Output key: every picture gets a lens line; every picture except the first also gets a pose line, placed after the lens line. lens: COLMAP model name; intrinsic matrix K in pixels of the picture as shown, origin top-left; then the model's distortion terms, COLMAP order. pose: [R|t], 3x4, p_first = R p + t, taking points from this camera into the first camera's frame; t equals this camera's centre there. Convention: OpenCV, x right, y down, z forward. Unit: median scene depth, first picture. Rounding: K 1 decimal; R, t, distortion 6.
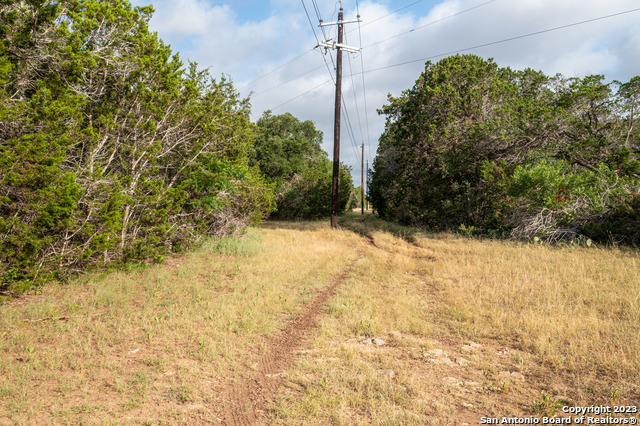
lens RADIAL K [[502.2, 0, 320.0], [0, 502.2, 213.0], [0, 0, 1]] dist [-0.012733, 0.001420]
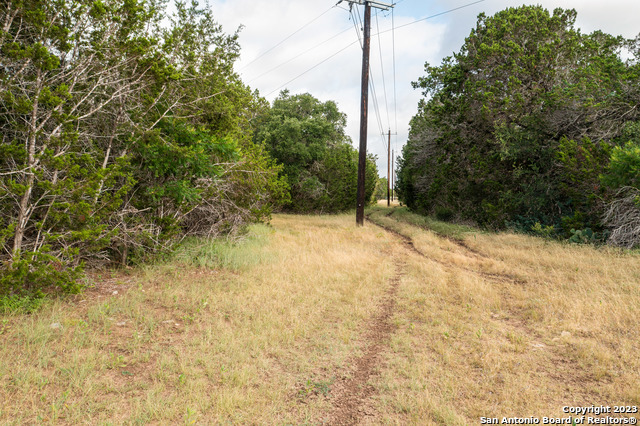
lens RADIAL K [[502.2, 0, 320.0], [0, 502.2, 213.0], [0, 0, 1]] dist [-0.012733, 0.001420]
pose [[0.998915, 0.003300, -0.046458, 0.000402], [-0.002522, 0.999856, 0.016783, -0.001995], [0.046507, -0.016647, 0.998779, 0.154792]]
